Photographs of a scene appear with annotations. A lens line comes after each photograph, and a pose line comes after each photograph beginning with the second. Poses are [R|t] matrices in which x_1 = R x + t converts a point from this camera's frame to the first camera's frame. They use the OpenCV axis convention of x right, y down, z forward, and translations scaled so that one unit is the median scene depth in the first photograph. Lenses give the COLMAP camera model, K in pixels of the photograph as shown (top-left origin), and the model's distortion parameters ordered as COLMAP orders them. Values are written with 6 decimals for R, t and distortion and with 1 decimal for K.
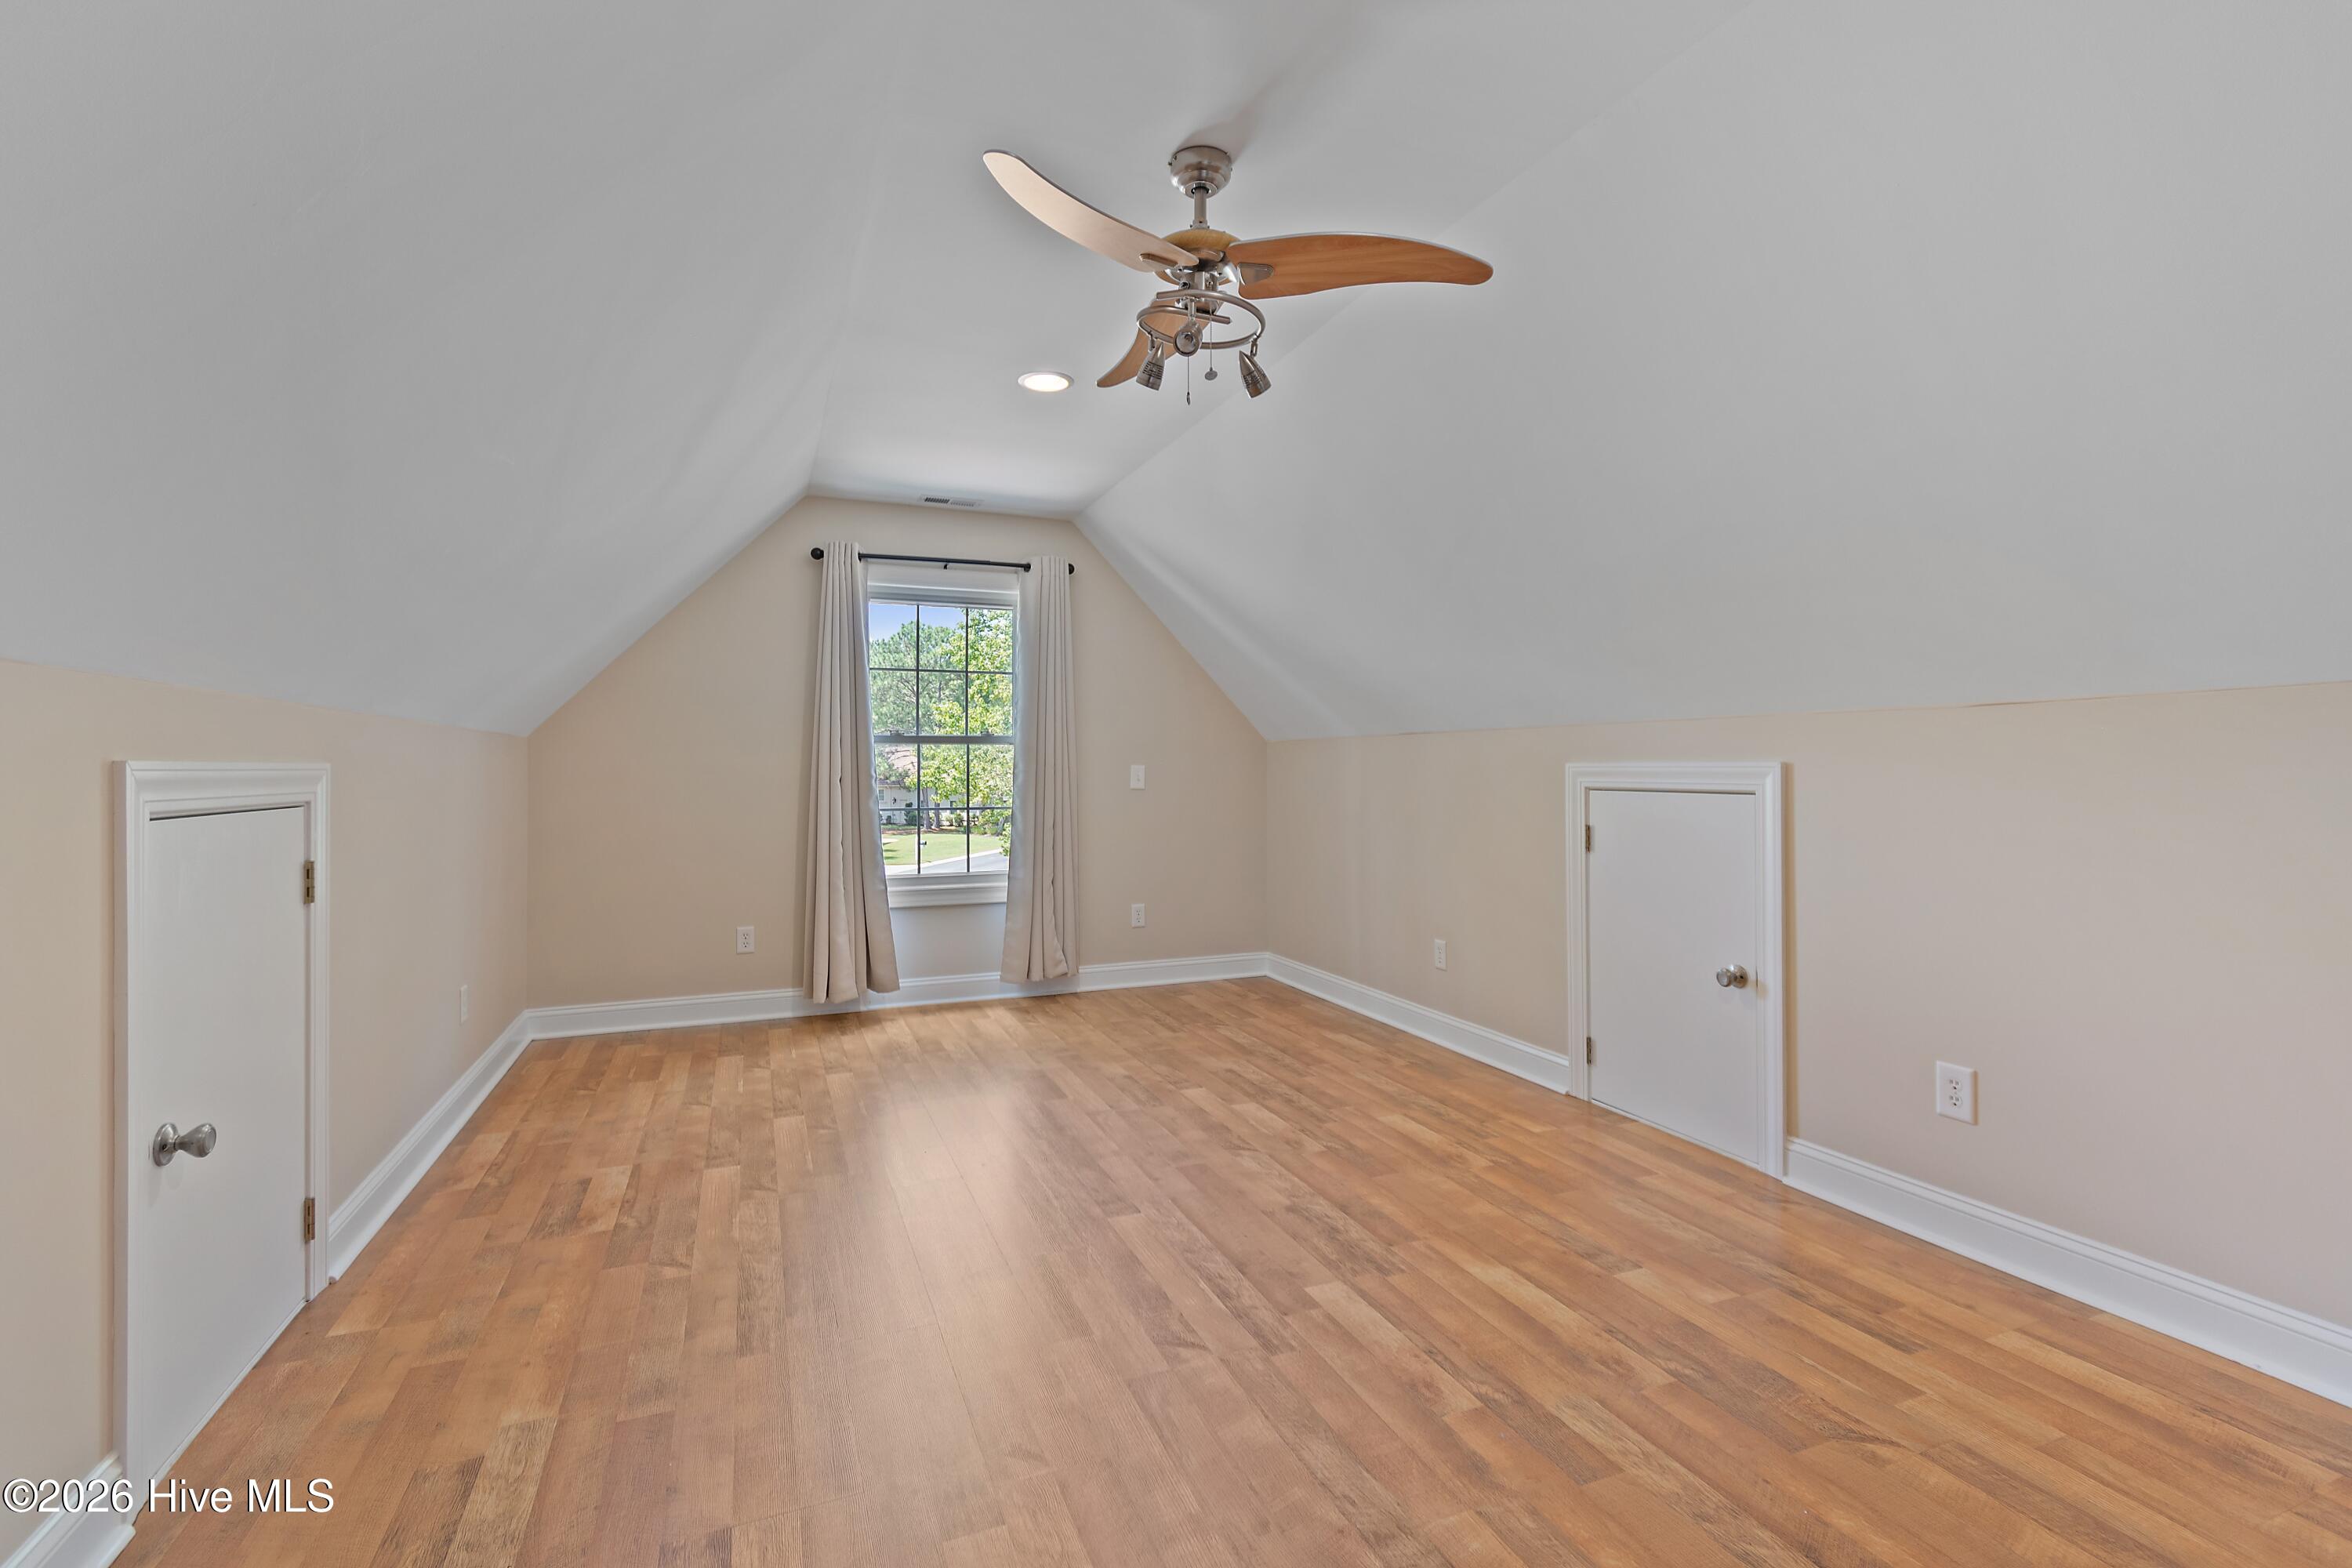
lens RADIAL K [[1029.8, 0, 1176.3], [0, 1029.8, 774.6], [0, 0, 1]] dist [0.004857, -0.000589]
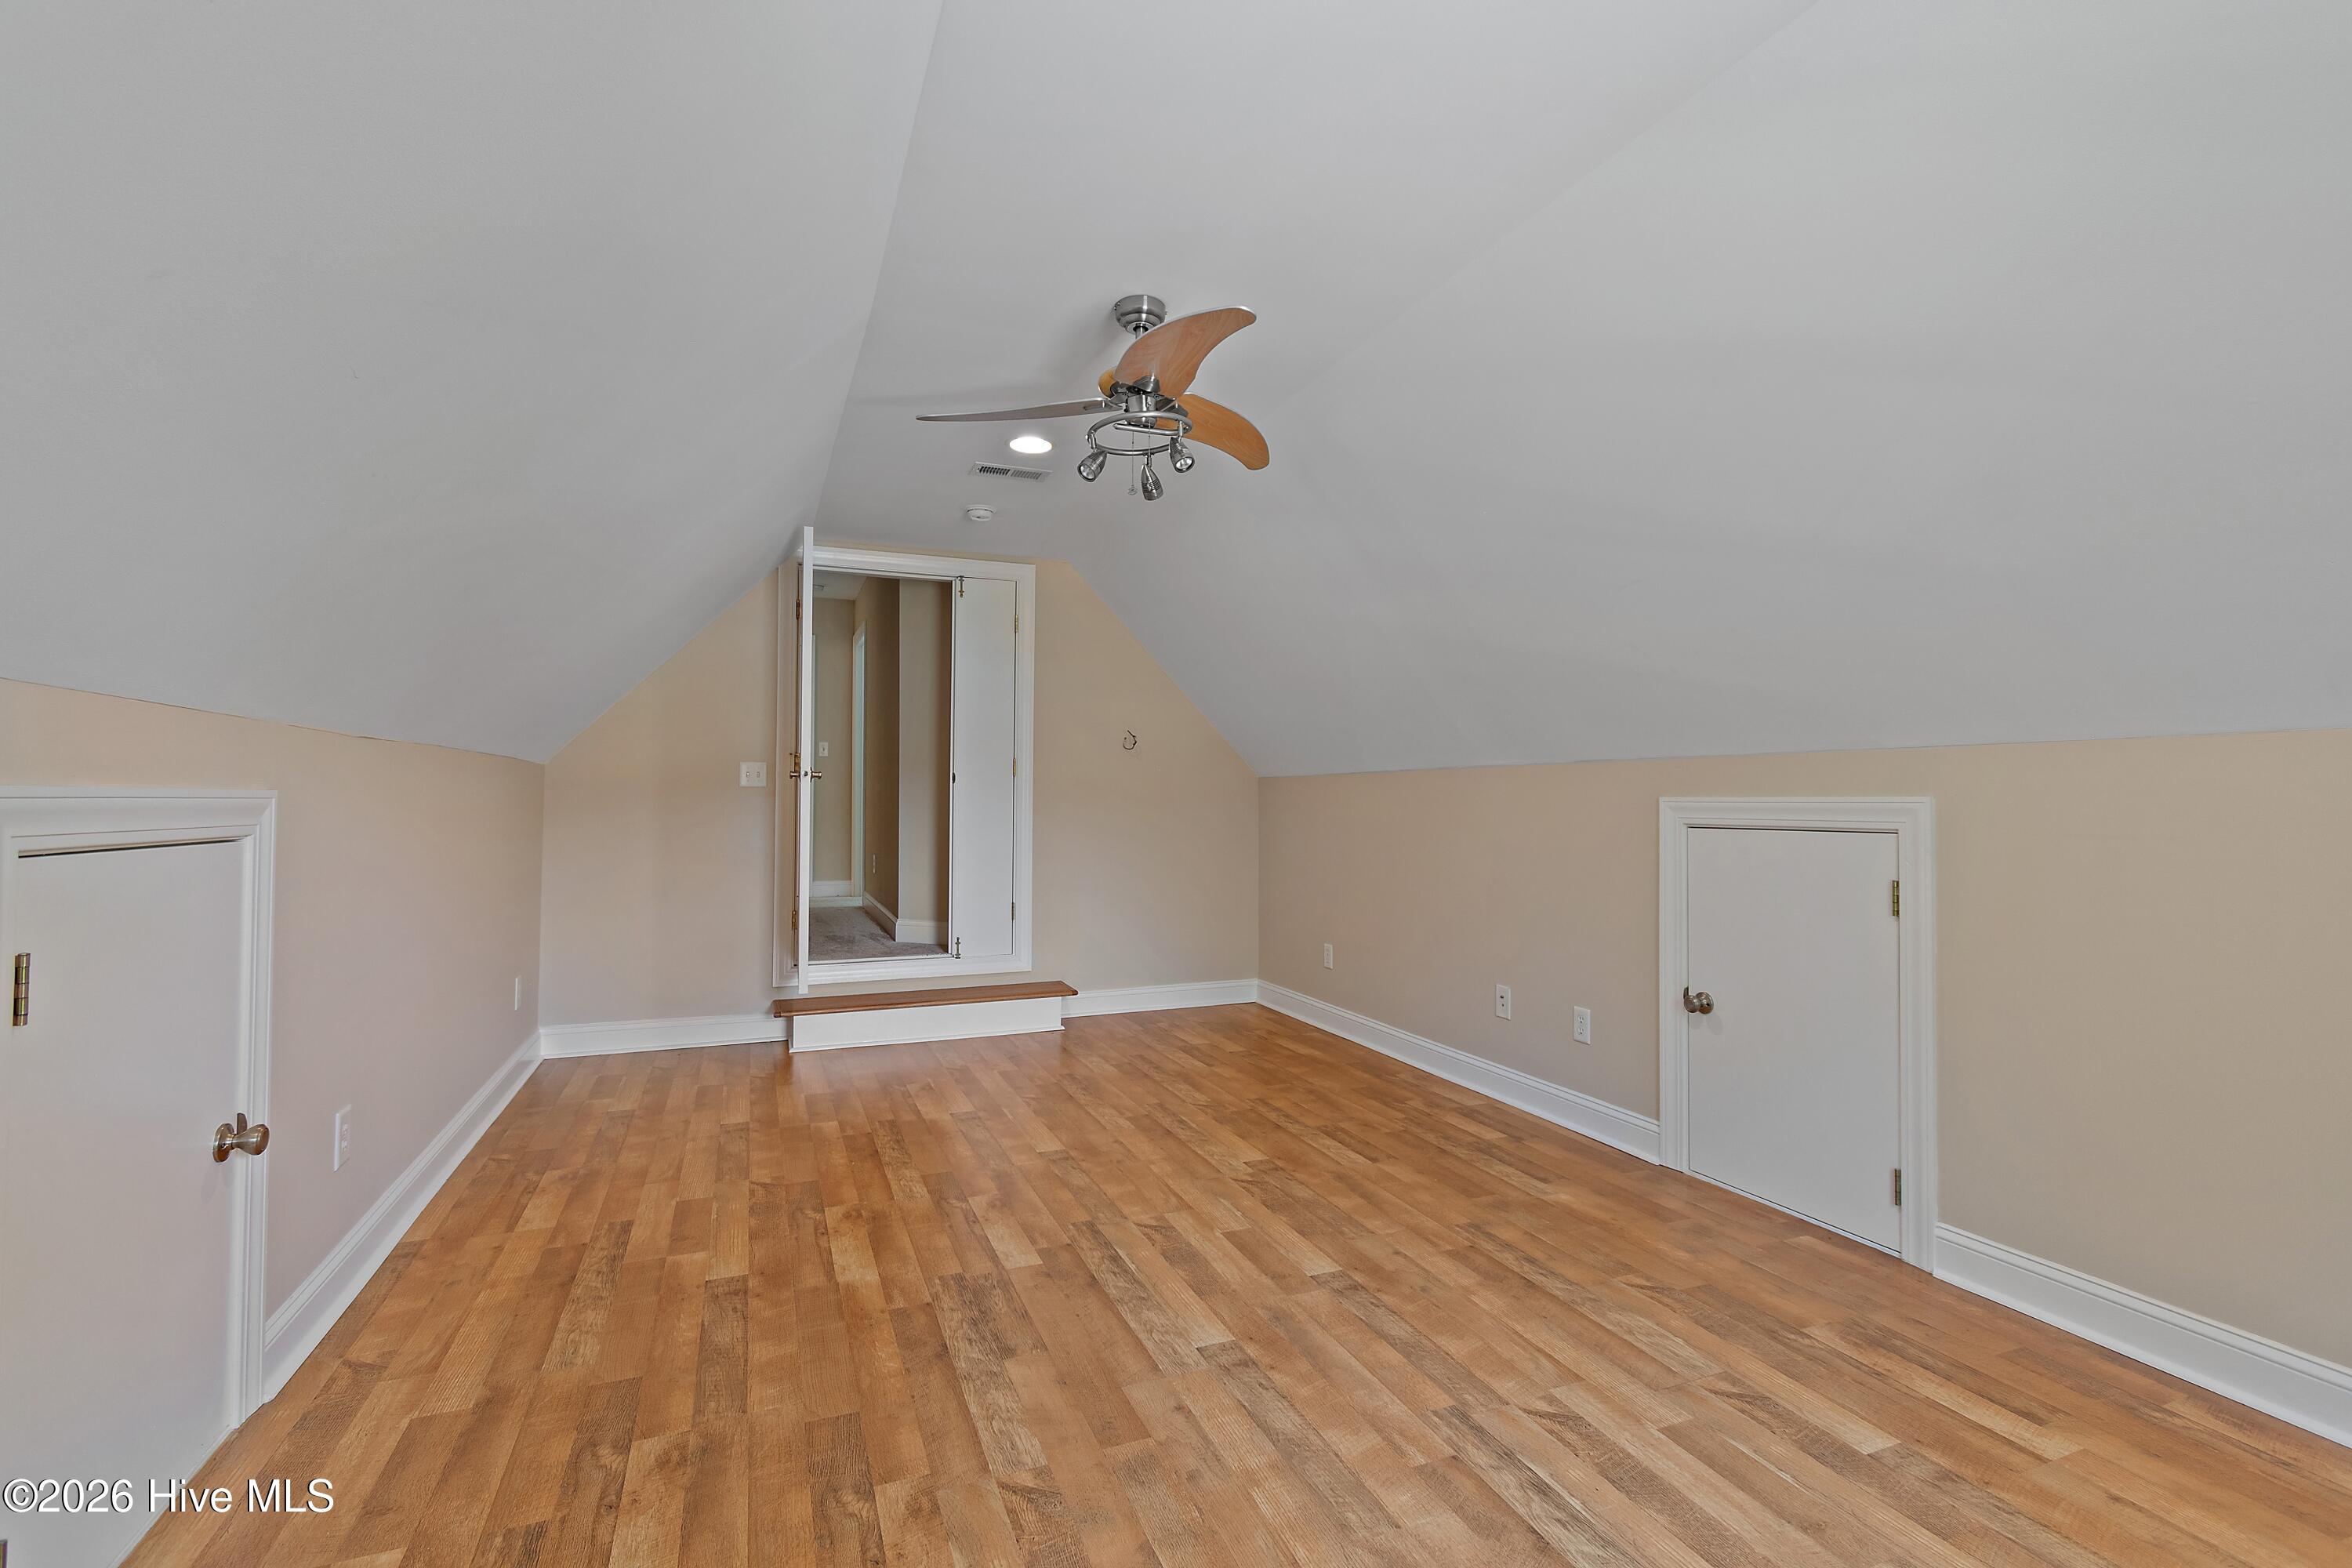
lens RADIAL K [[1029.8, 0, 1175.0], [0, 1029.8, 784.2], [0, 0, 1]] dist [0.004857, -0.000589]
pose [[-0.999996, -0.001628, 0.002196, -0.020958], [-0.001645, 0.999968, -0.007791, -0.014027], [-0.002183, -0.007795, -0.999967, 2.044037]]
